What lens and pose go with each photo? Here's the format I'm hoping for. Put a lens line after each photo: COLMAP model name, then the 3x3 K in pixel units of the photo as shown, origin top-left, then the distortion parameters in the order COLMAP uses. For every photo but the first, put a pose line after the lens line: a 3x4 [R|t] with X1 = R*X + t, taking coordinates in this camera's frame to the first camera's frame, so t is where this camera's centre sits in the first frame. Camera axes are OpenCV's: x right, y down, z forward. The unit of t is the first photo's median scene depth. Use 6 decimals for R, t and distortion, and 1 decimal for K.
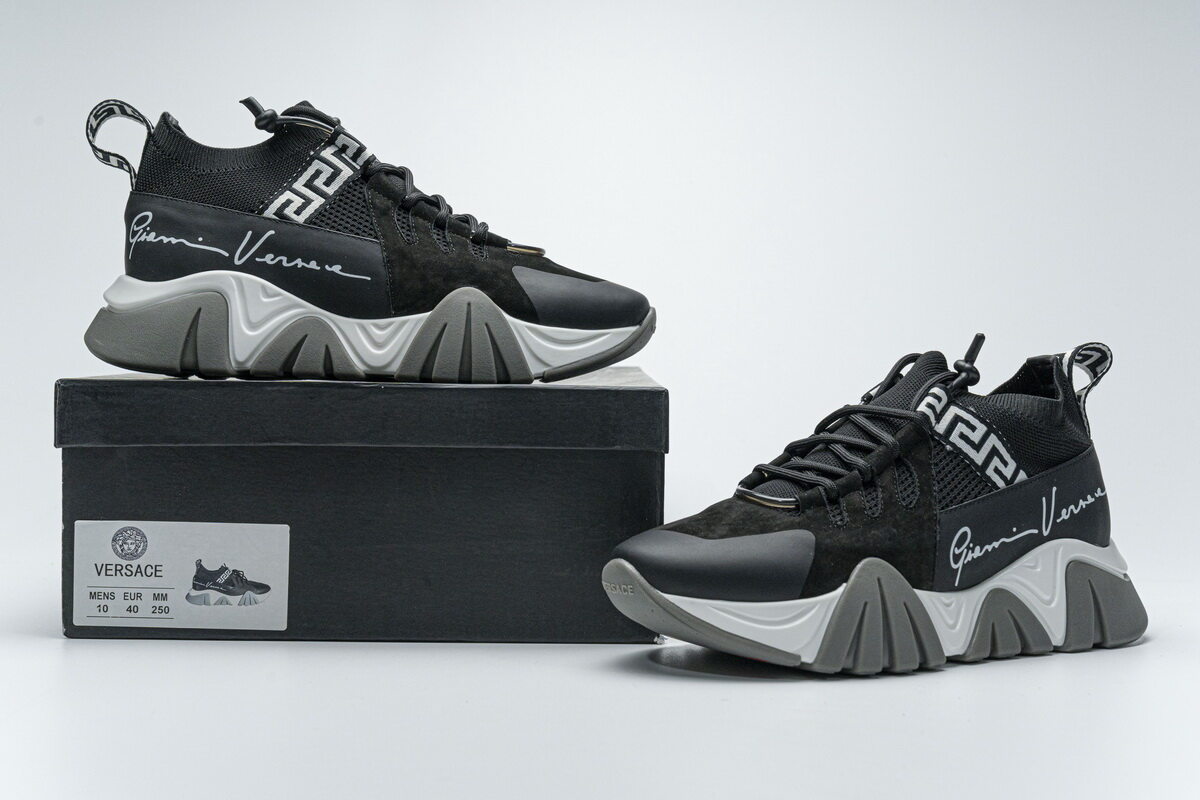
lens RADIAL K [[1664.3, 0, 604.0], [0, 1664.3, 397.5], [0, 0, 1]] dist [0.004565, 0.000000]
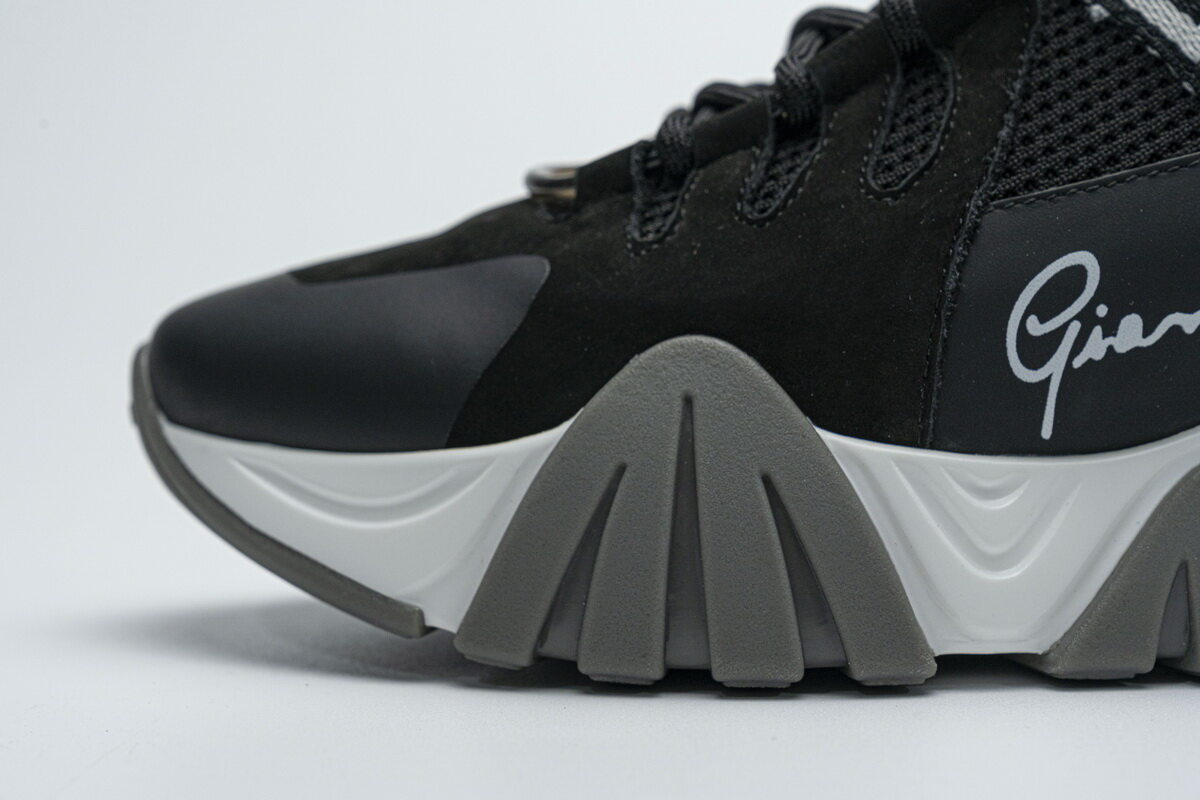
lens RADIAL K [[2442.7, 0, 598.5], [0, 2442.7, 394.1], [0, 0, 1]] dist [0.030279, 0.000000]
pose [[0.818114, 0.013649, -0.574894, 0.399535], [0.014983, 0.998873, 0.045037, 0.080716], [0.574861, -0.045459, 0.816987, 0.558391]]
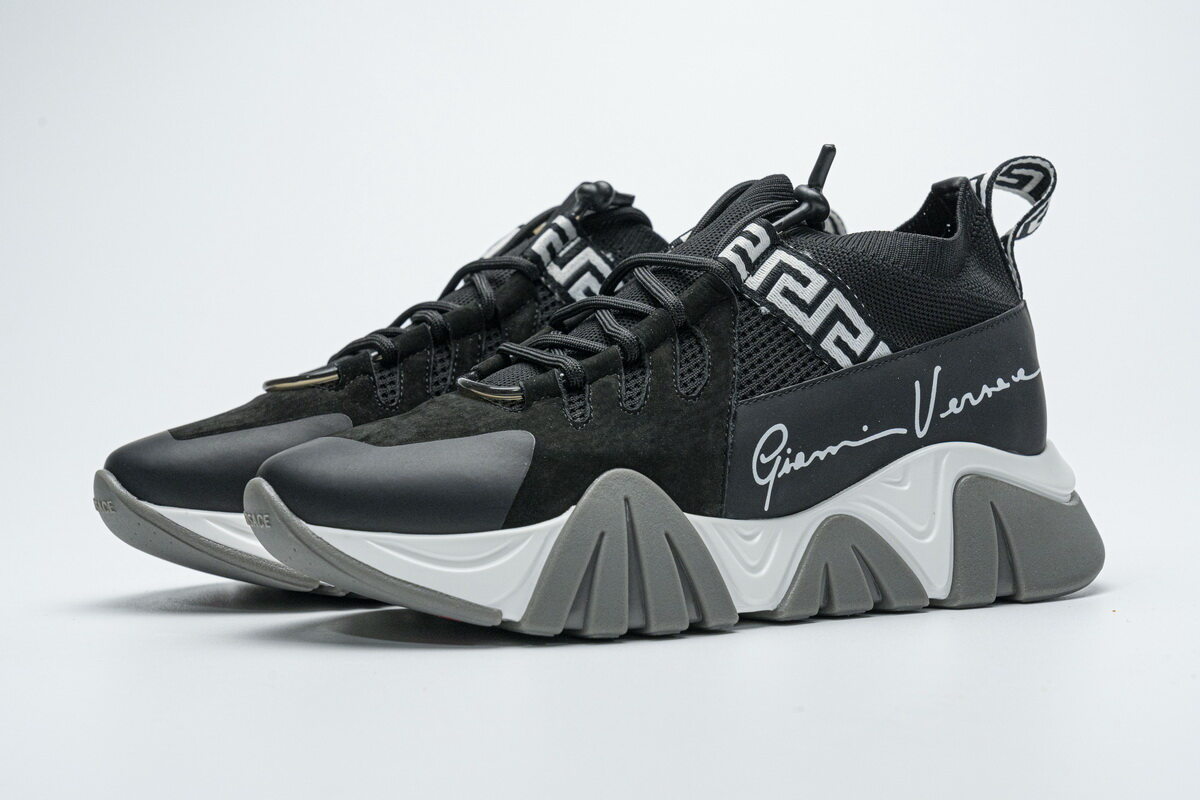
lens RADIAL K [[2219.7, 0, 599.9], [0, 2219.7, 407.2], [0, 0, 1]] dist [0.084263, 0.000000]
pose [[0.994827, -0.021119, -0.099369, 0.229711], [0.024382, 0.999199, 0.031746, 0.039363], [0.098619, -0.034005, 0.994544, 0.087012]]
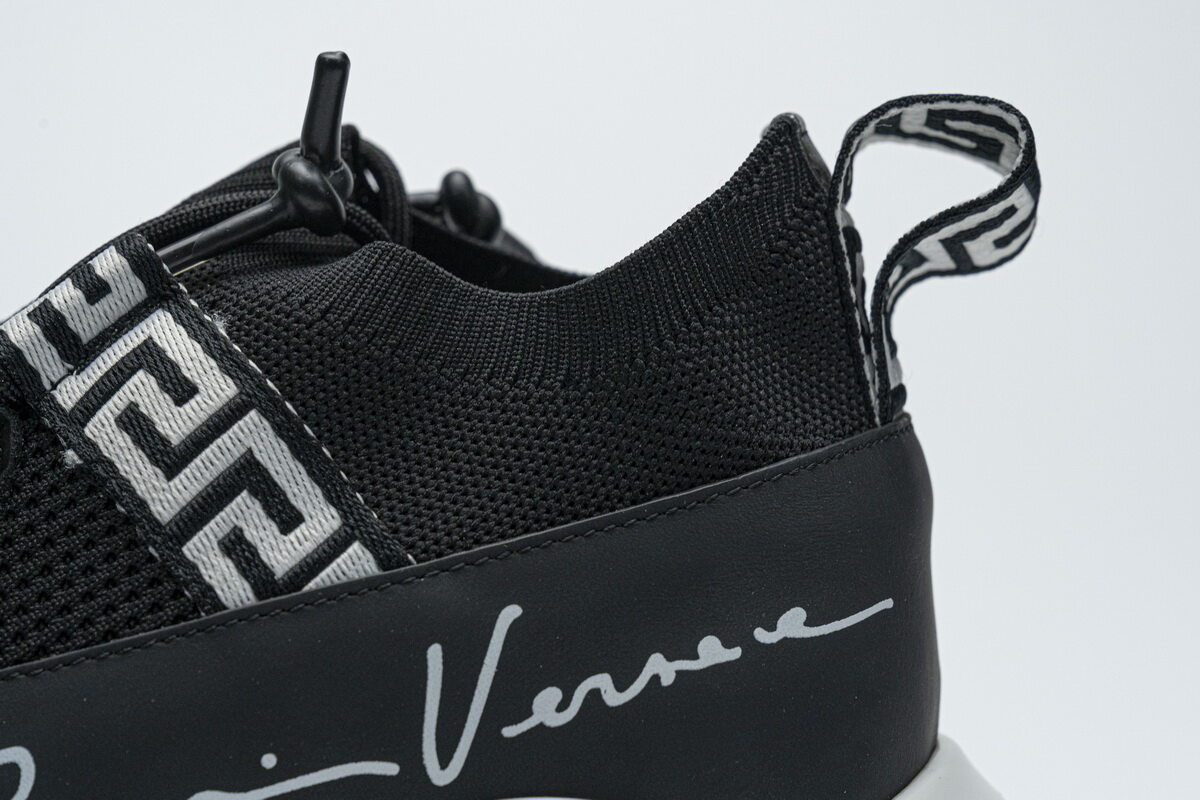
lens RADIAL K [[2442.7, 0, 632.3], [0, 2442.7, 371.7], [0, 0, 1]] dist [0.030279, 0.000000]
pose [[0.866705, 0.012491, -0.498665, 0.501143], [0.012115, 0.998864, 0.046077, -0.003036], [0.498675, -0.045976, 0.865569, 0.683690]]
